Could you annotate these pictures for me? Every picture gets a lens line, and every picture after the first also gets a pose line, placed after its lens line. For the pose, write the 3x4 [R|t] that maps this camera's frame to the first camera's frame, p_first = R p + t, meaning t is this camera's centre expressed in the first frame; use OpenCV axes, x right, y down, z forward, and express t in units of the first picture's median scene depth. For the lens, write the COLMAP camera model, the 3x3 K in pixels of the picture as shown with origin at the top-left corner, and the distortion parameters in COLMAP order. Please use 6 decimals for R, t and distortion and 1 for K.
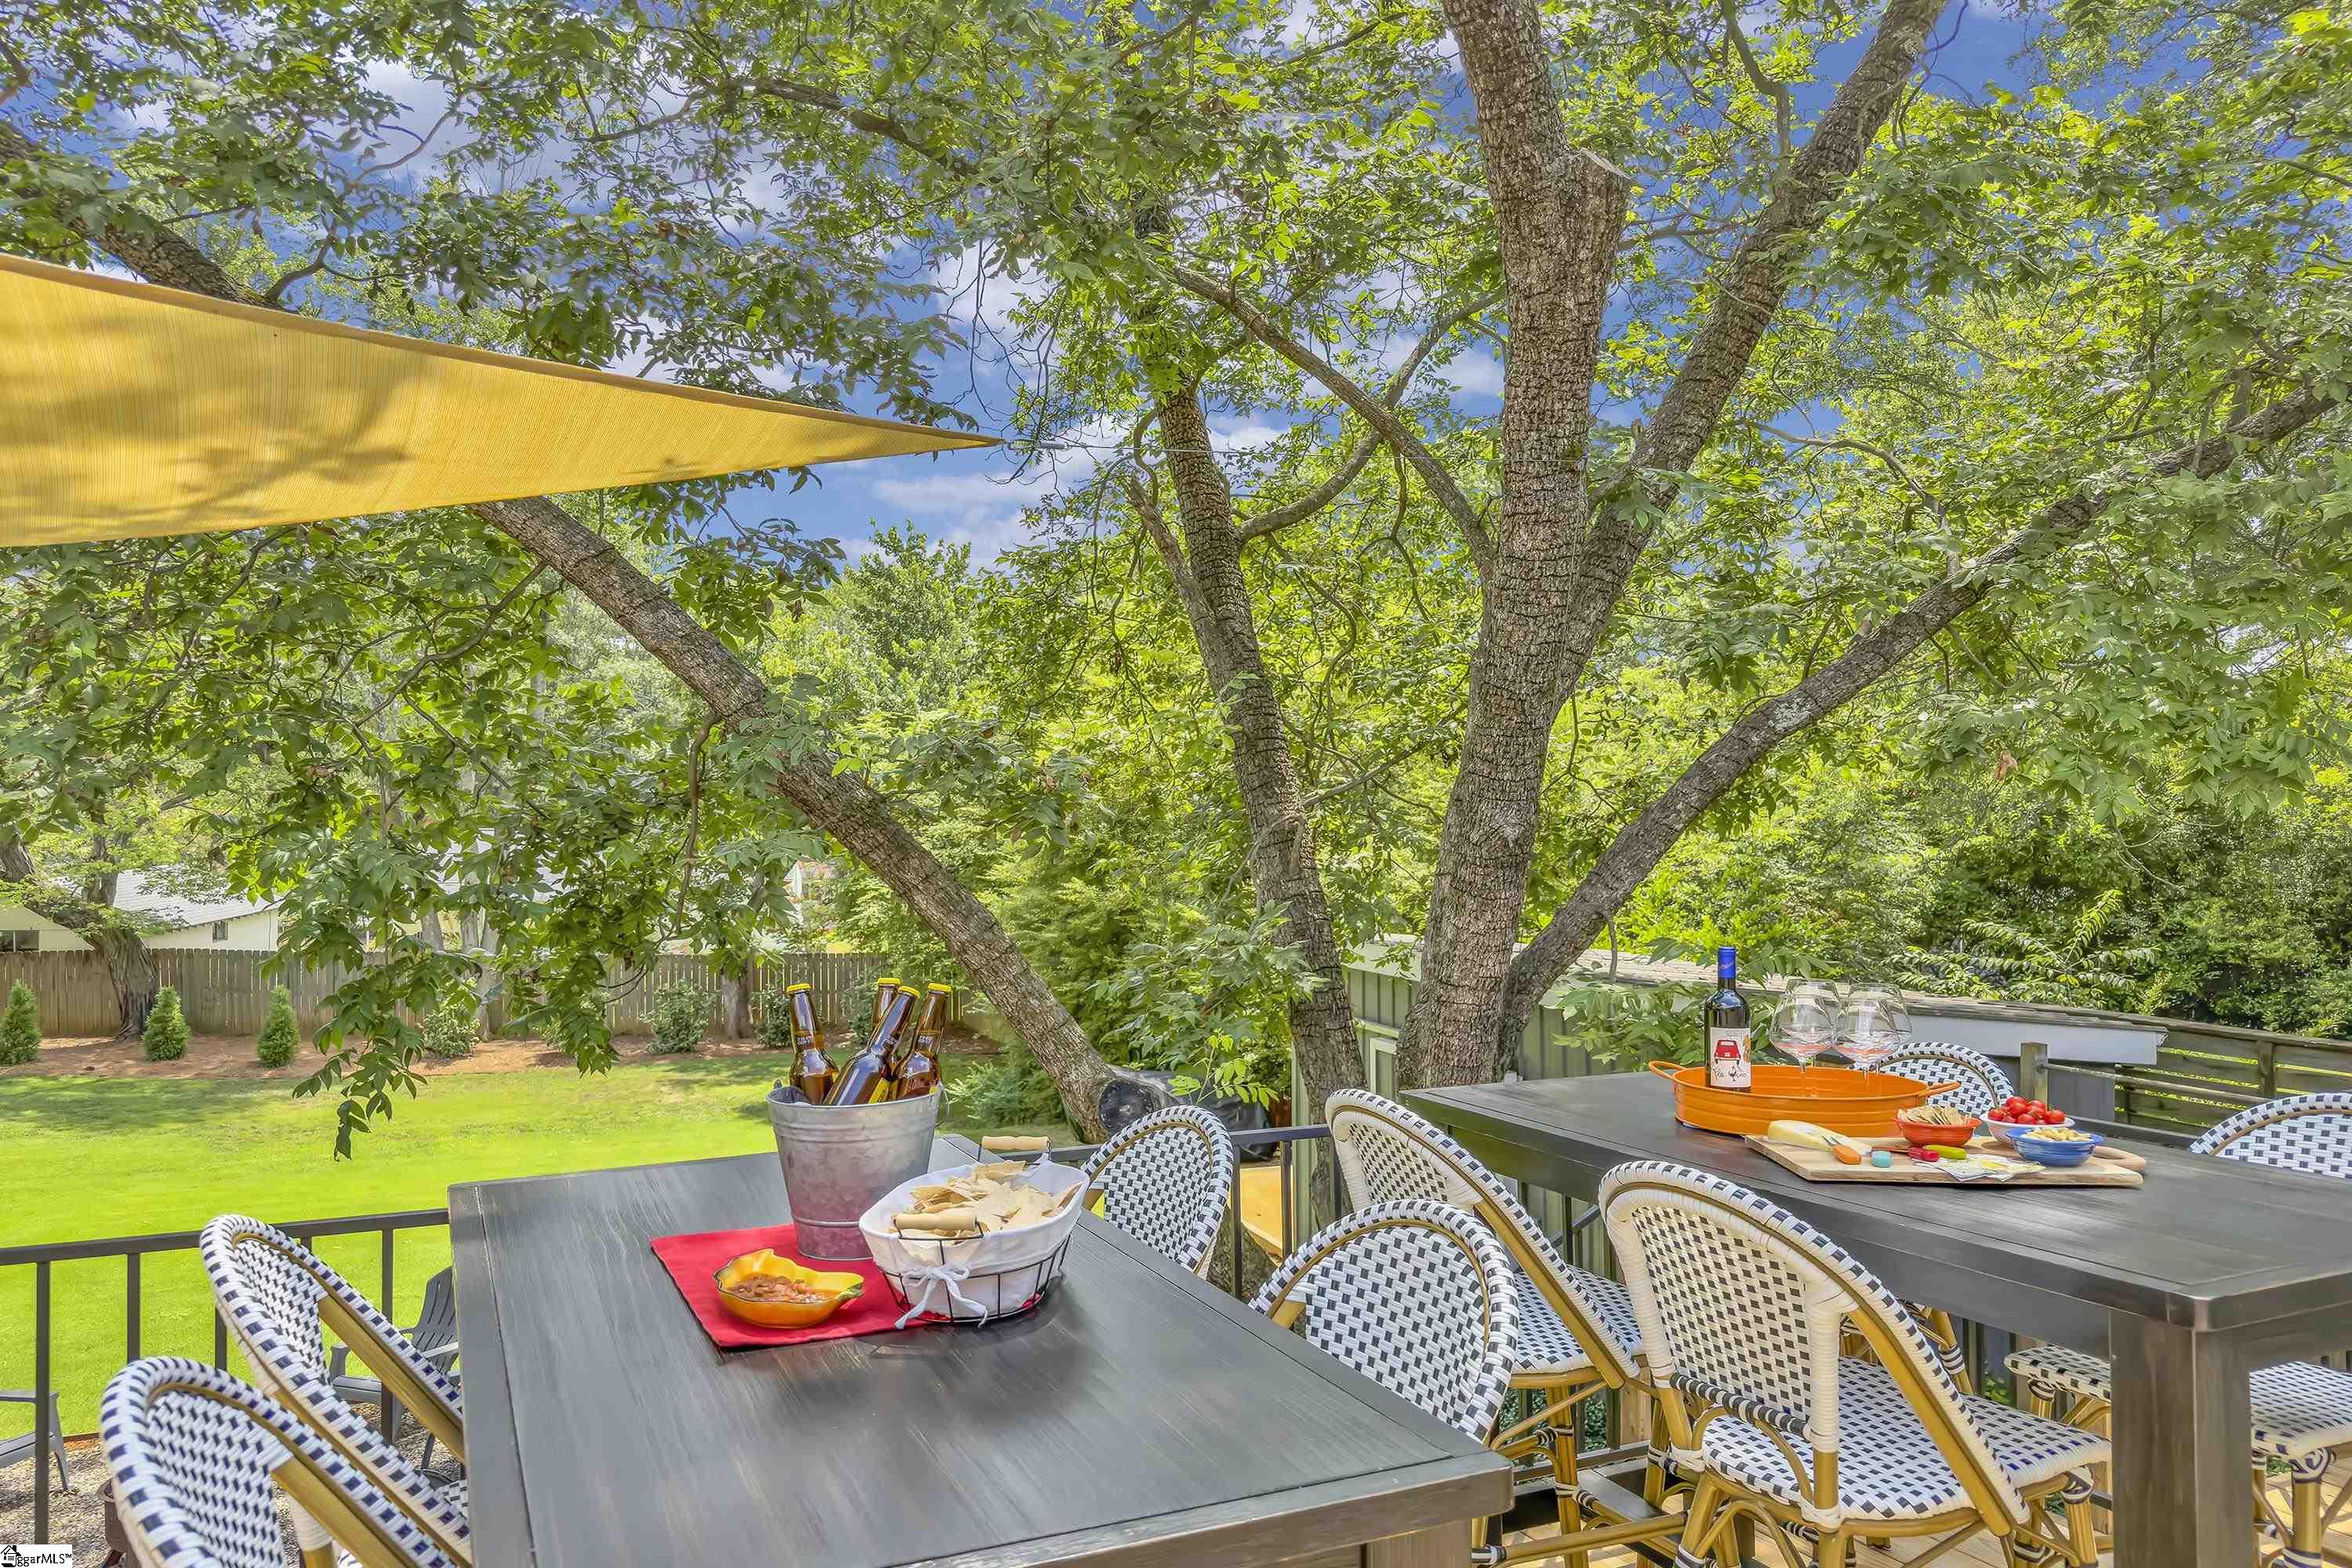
lens RADIAL K [[1656.1, 0, 1141.7], [0, 1656.1, 761.2], [0, 0, 1]] dist [0.032133, -0.036270]
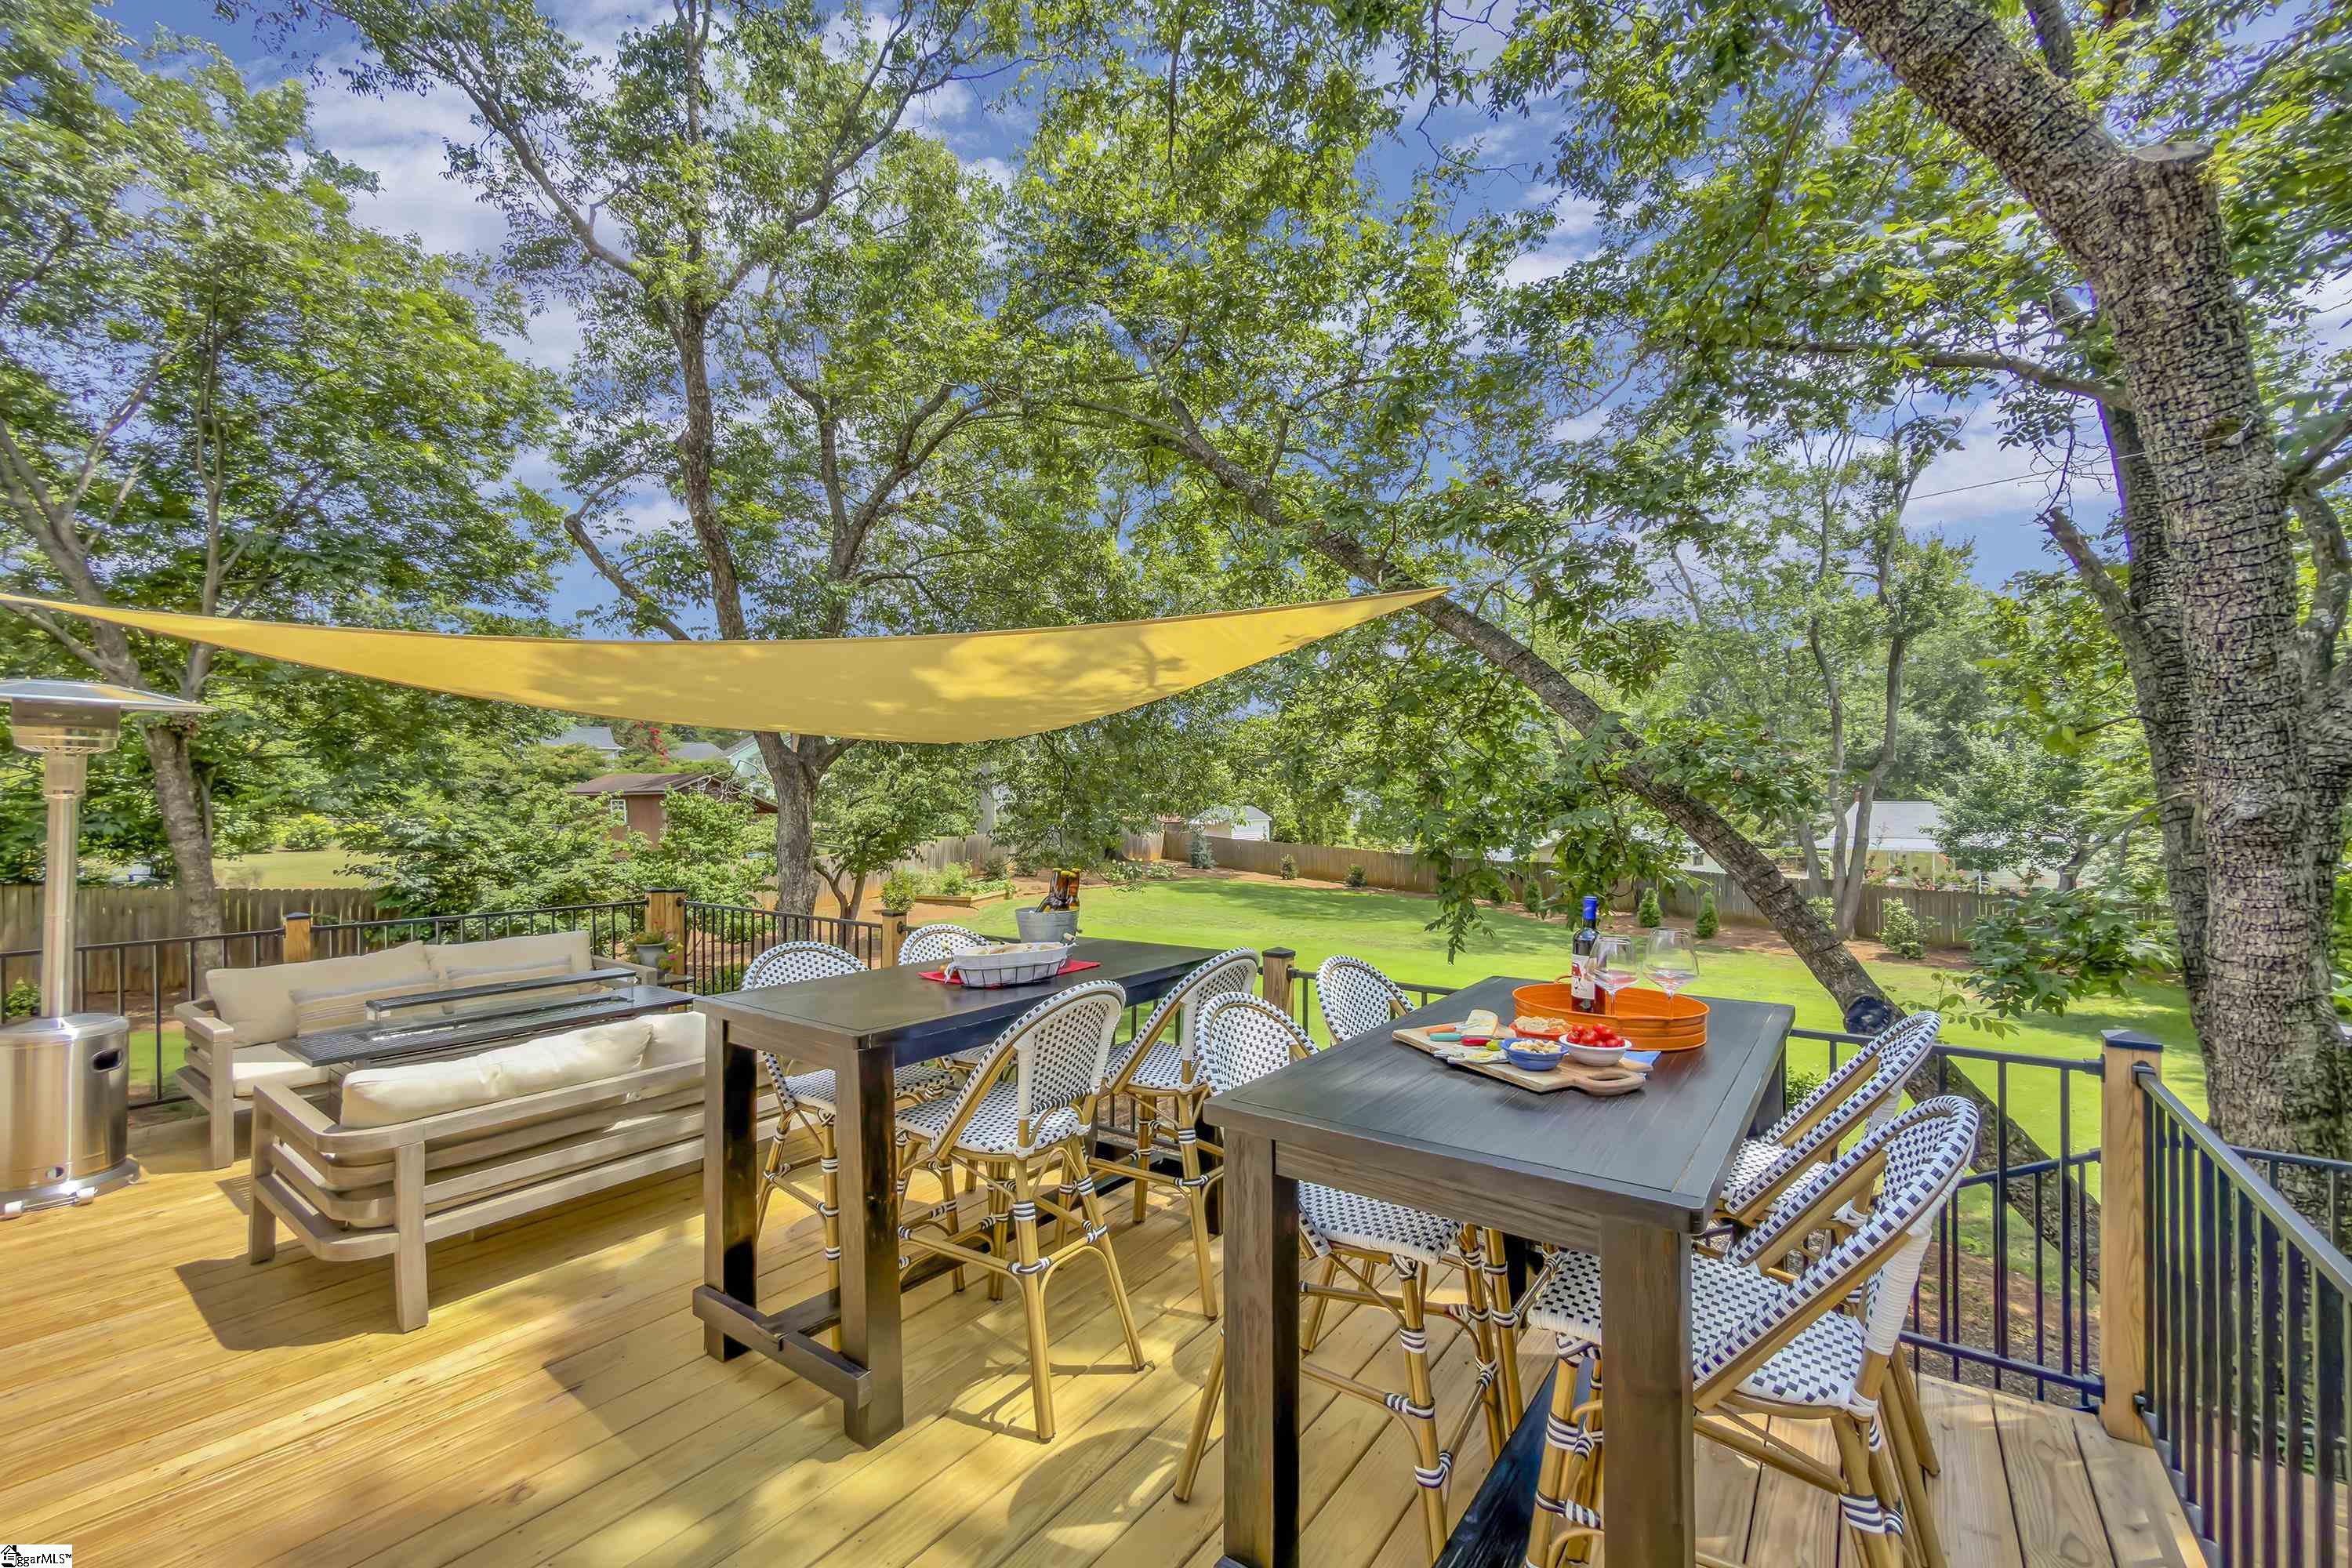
lens RADIAL K [[954.7, 0, 1162.2], [0, 954.7, 797.7], [0, 0, 1]] dist [-0.003895, 0.001380]
pose [[0.476872, -0.000972, -0.878972, 0.363162], [0.032368, 0.999341, 0.016455, 0.005434], [0.878377, -0.036297, 0.476589, 0.120197]]
